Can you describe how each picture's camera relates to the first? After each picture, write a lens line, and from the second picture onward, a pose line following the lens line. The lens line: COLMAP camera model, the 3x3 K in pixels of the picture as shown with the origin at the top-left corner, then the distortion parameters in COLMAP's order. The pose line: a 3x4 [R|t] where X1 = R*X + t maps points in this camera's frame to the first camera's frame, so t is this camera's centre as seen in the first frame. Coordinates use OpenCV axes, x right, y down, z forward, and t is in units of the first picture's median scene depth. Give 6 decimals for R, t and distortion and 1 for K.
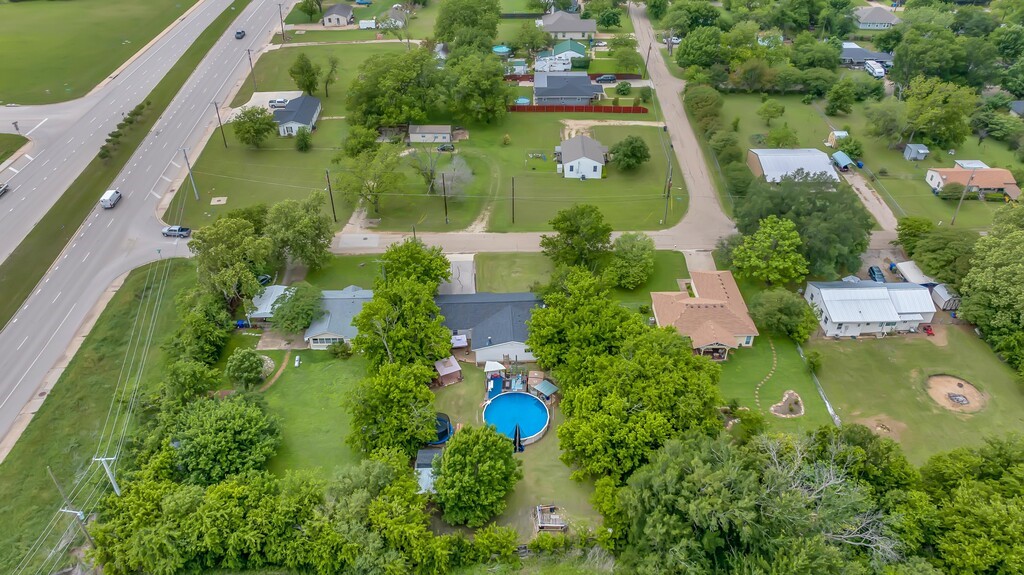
lens RADIAL K [[723.1, 0, 513.7], [0, 723.1, 288.5], [0, 0, 1]] dist [-0.017188, 0.008105]
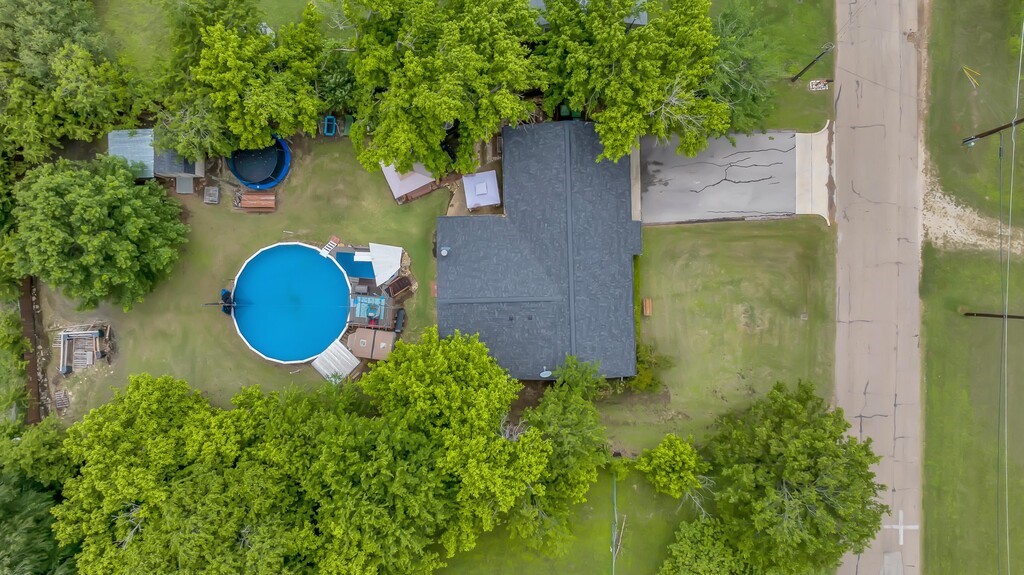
lens RADIAL K [[723.1, 0, 512.1], [0, 723.1, 293.5], [0, 0, 1]] dist [-0.017188, 0.008105]
pose [[-0.024857, 0.999677, -0.005313, -0.005632], [-0.573912, -0.009918, 0.818857, -0.398184], [0.818540, 0.023404, 0.573973, 0.891241]]
